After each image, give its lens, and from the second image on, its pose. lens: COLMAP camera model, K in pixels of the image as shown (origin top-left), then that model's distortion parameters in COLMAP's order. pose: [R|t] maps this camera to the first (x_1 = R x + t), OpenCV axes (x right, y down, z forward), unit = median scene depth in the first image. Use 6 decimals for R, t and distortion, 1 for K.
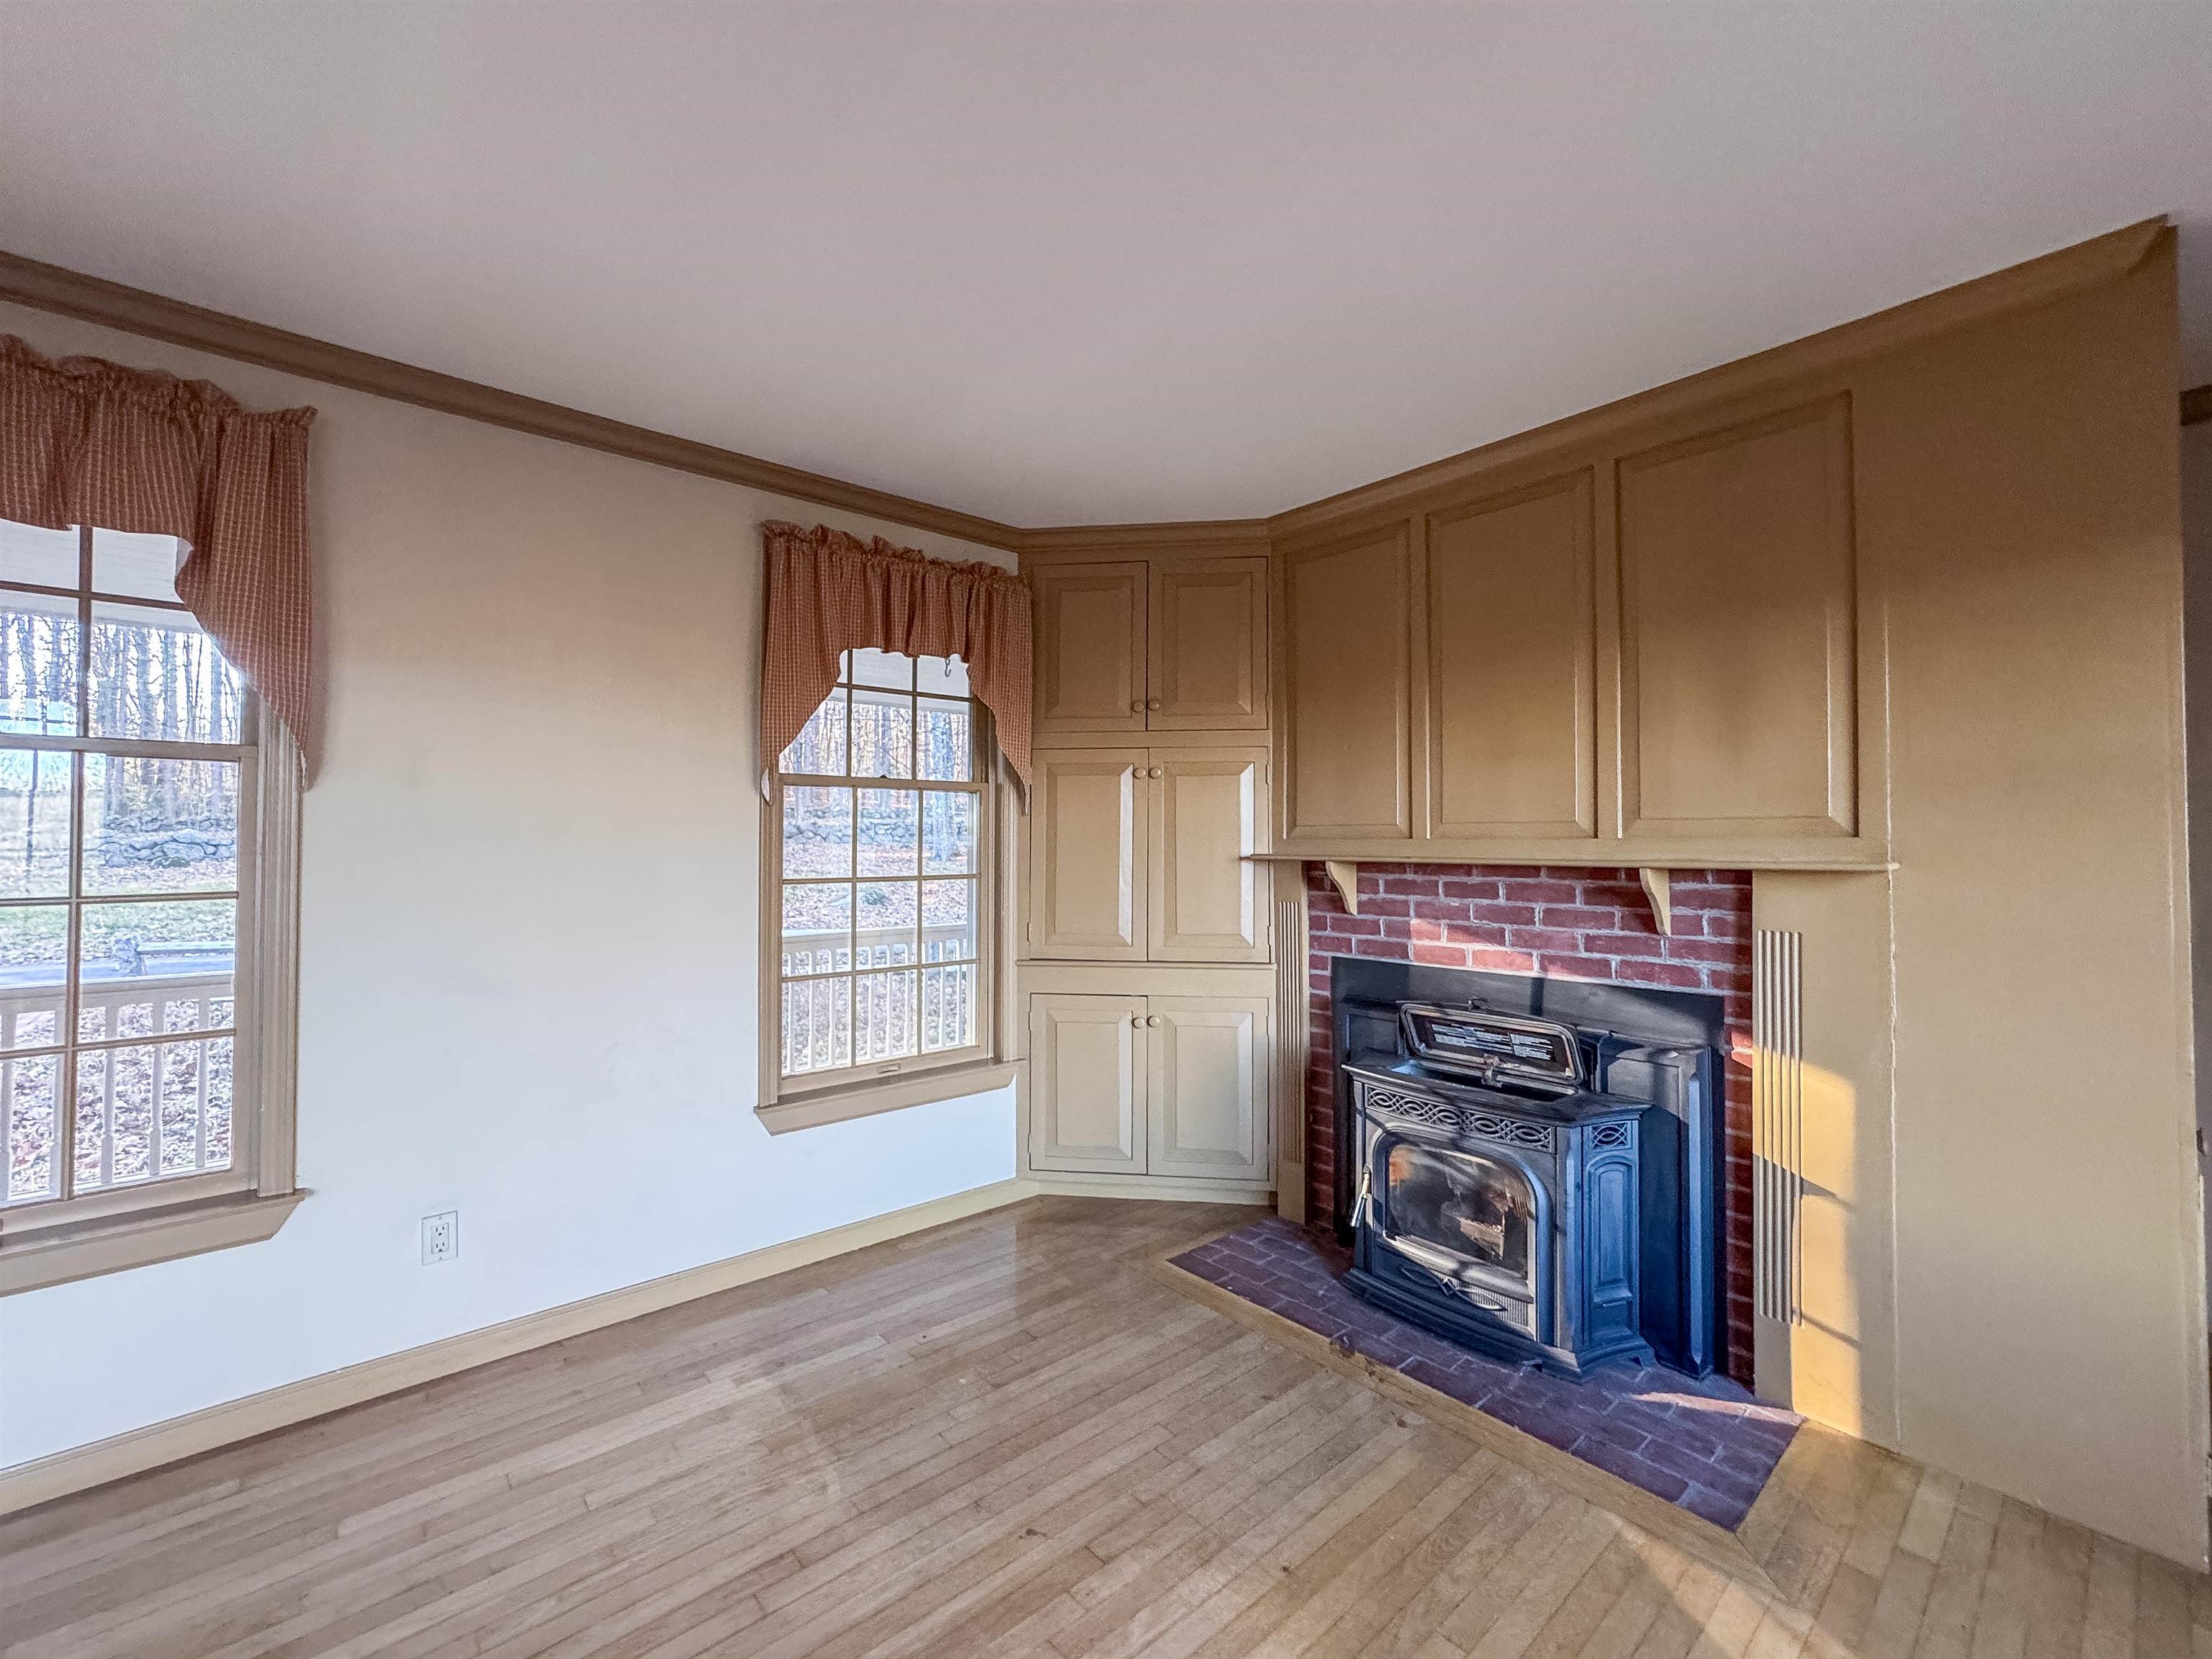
lens RADIAL K [[913.0, 0, 1106.0], [0, 913.0, 829.5], [0, 0, 1]] dist [-0.000885, 0.000000]
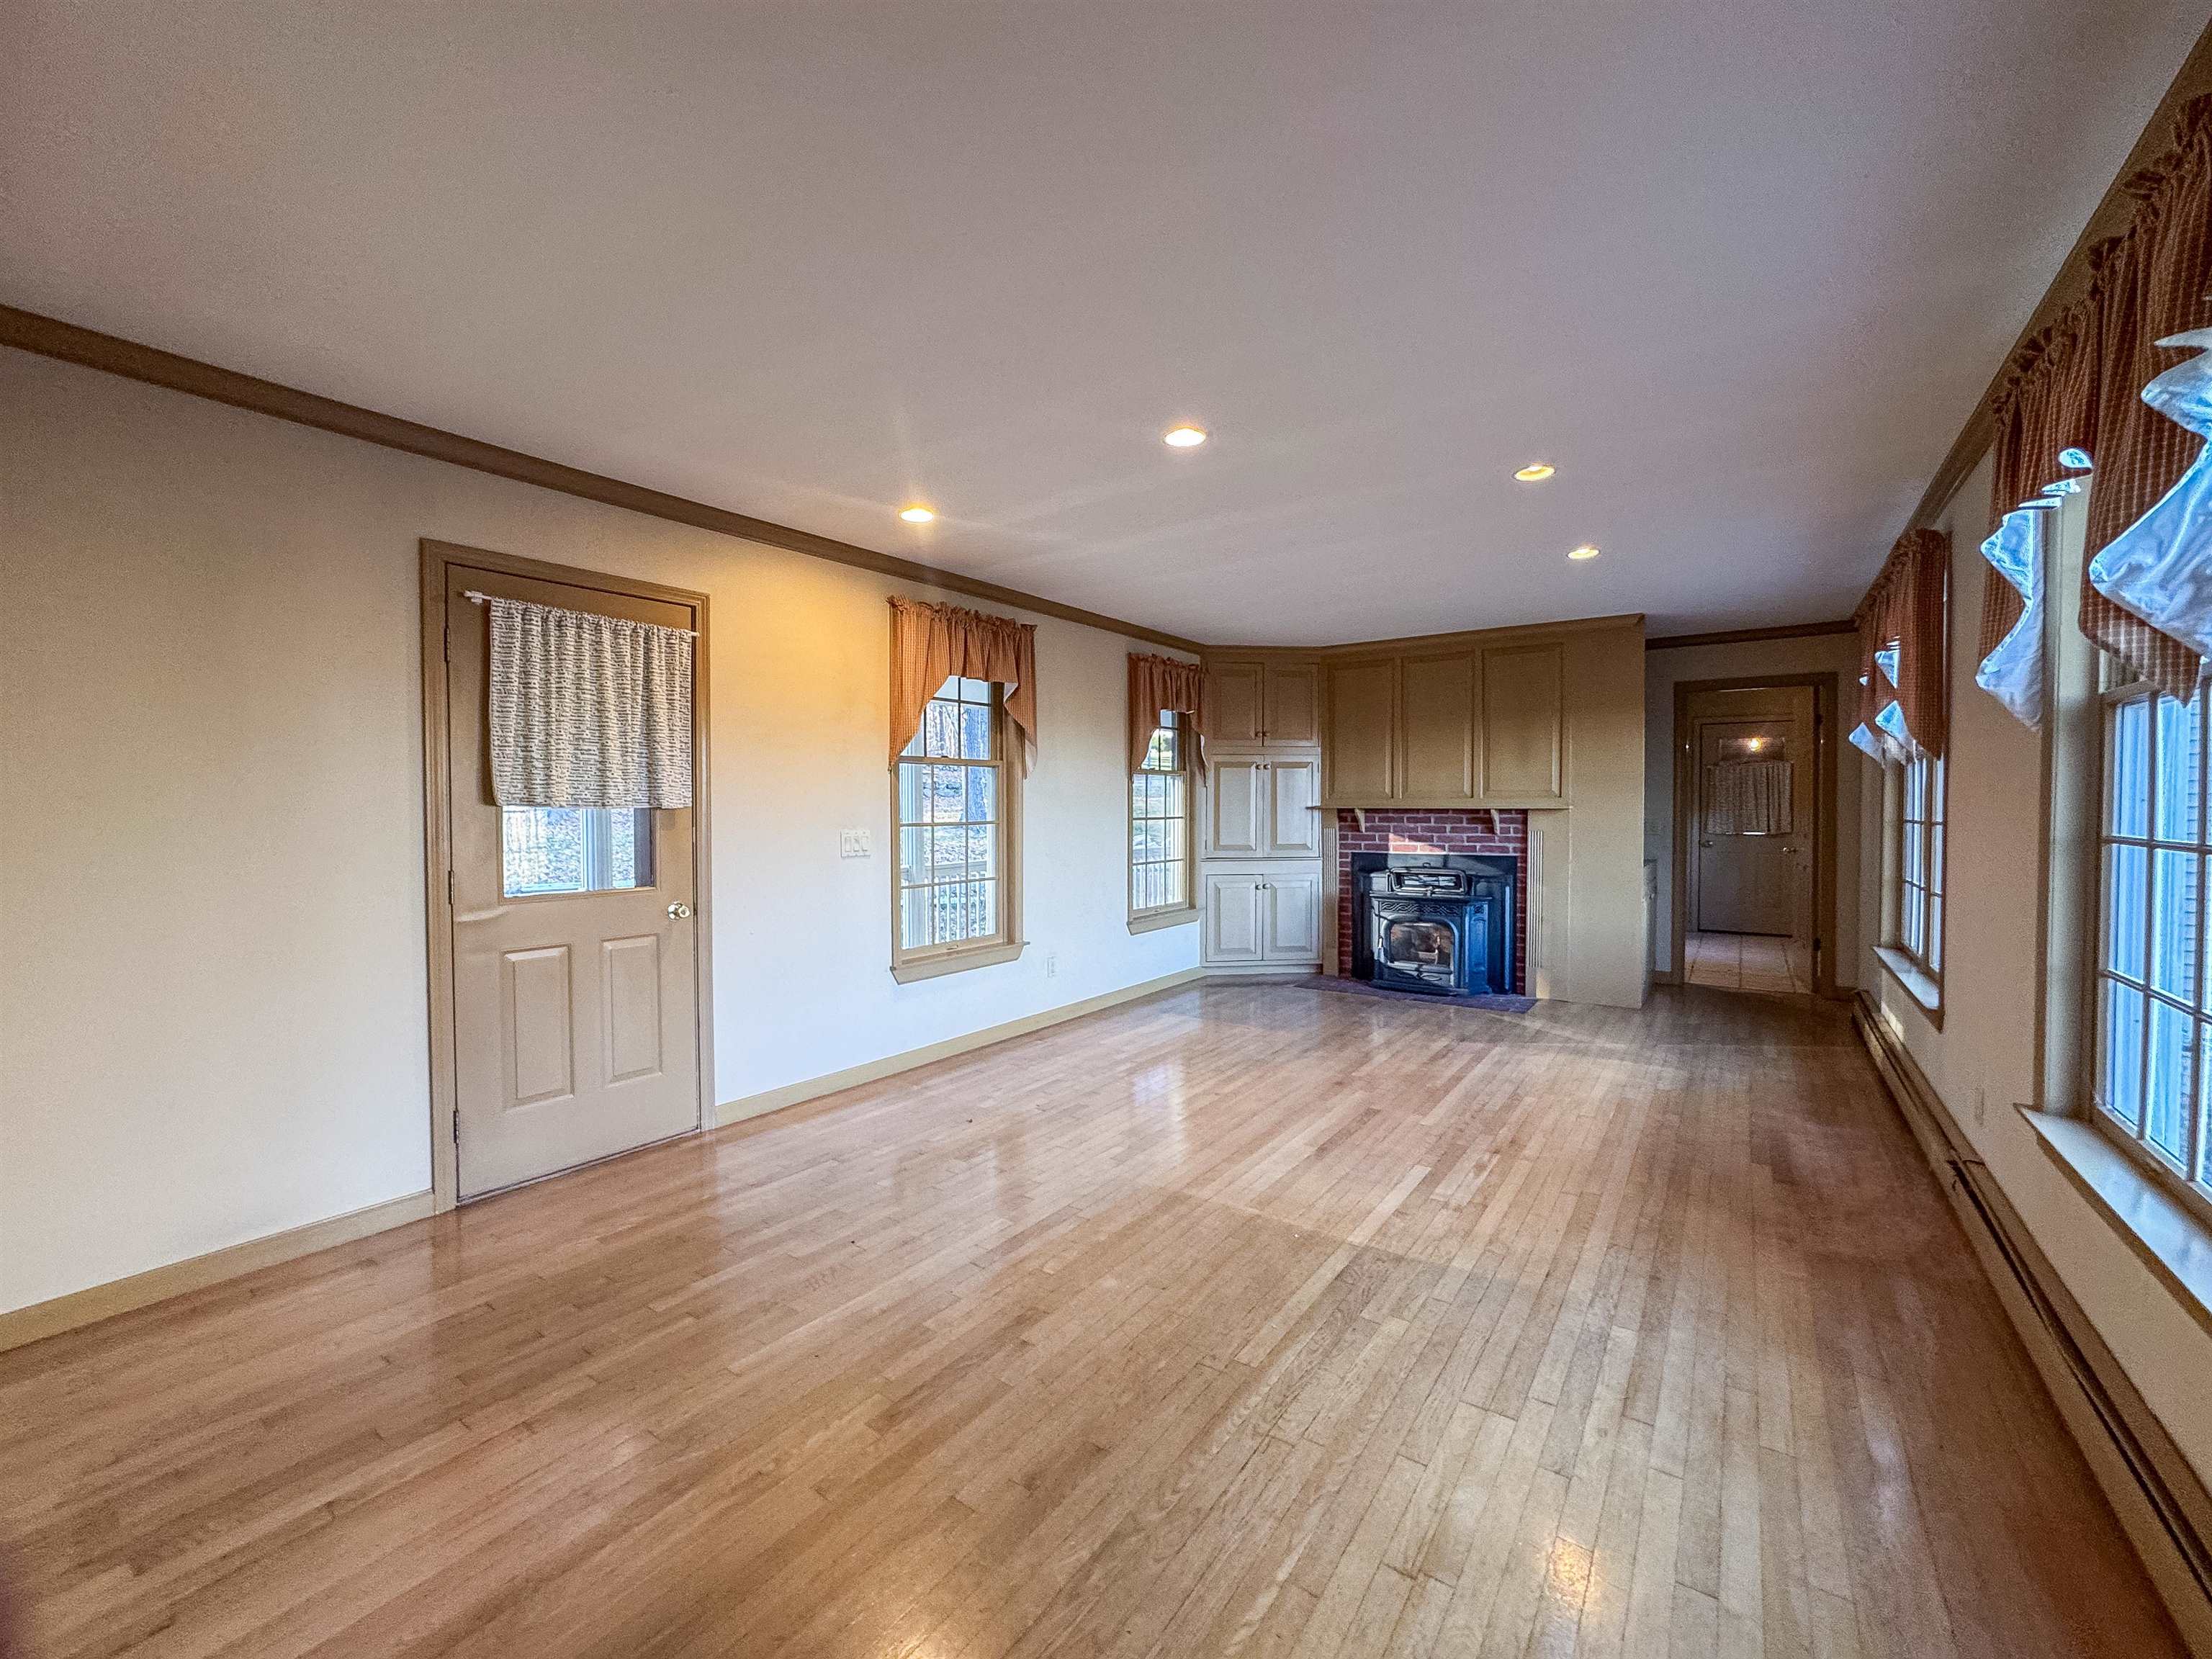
lens RADIAL K [[883.4, 0, 1095.1], [0, 883.4, 825.3], [0, 0, 1]] dist [-0.009542, 0.000396]
pose [[0.972875, -0.007599, 0.231208, -0.917427], [-0.000614, 0.999372, 0.035428, -0.000373], [-0.231332, -0.034609, 0.972259, -1.000030]]
